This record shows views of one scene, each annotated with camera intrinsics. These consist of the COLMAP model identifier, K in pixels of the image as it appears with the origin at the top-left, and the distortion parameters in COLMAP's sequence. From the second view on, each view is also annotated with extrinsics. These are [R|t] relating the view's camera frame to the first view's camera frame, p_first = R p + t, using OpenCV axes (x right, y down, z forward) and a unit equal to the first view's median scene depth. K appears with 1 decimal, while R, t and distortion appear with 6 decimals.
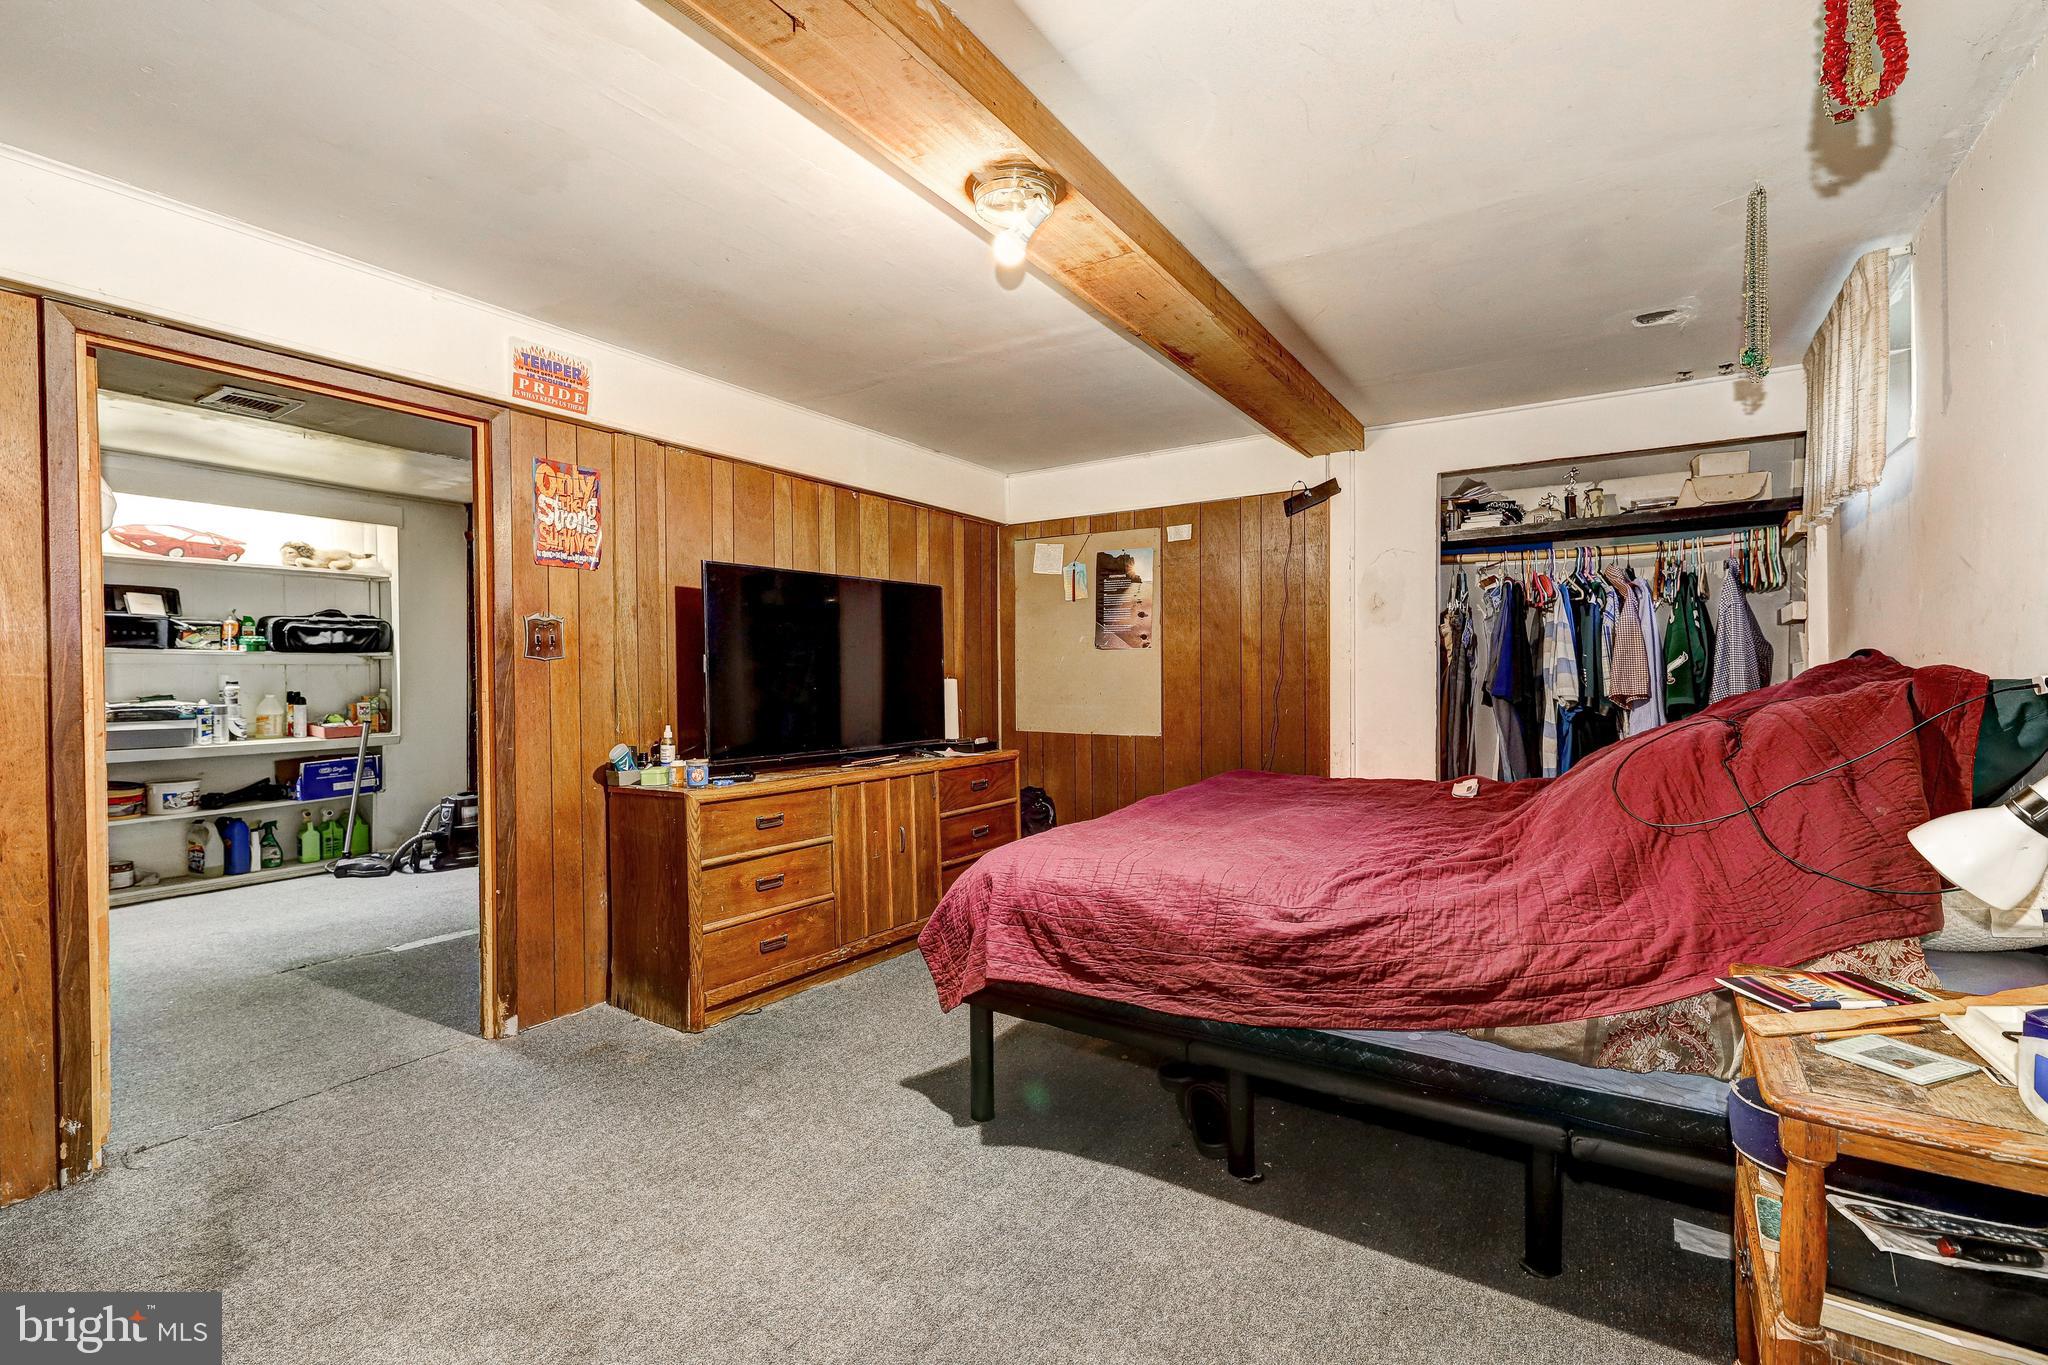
lens RADIAL K [[909.3, 0, 1034.4], [0, 909.3, 683.6], [0, 0, 1]] dist [-0.001819, 0.000715]
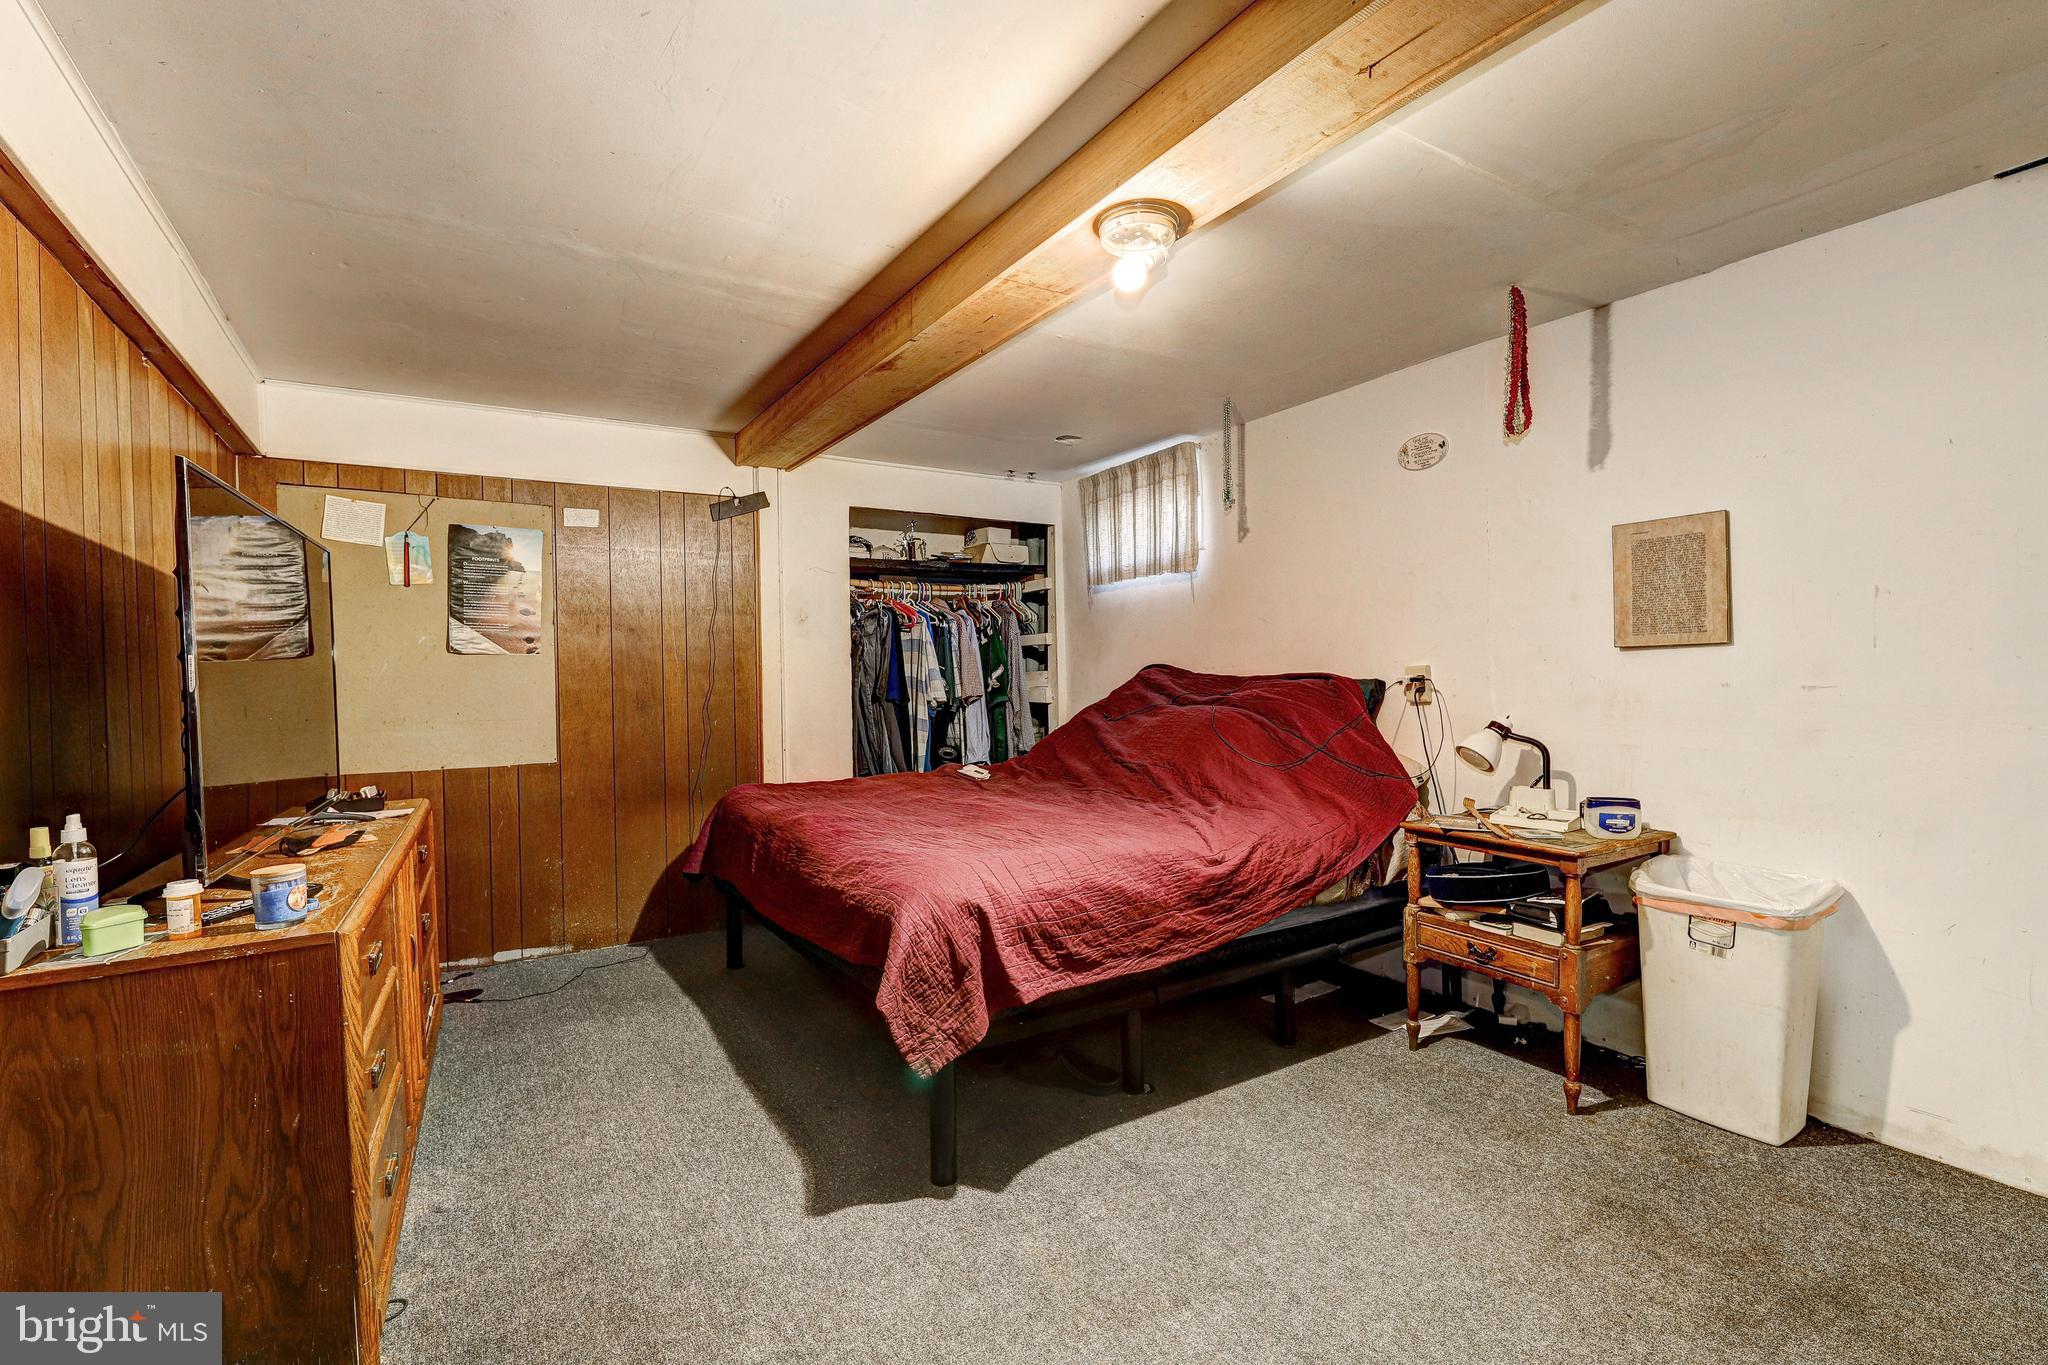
lens RADIAL K [[909.3, 0, 1034.4], [0, 909.3, 683.6], [0, 0, 1]] dist [-0.001819, 0.000715]
pose [[0.418671, -0.010703, 0.908075, -0.558883], [0.021627, 0.999764, 0.001813, -0.007541], [-0.907880, 0.018880, 0.418804, 0.361826]]
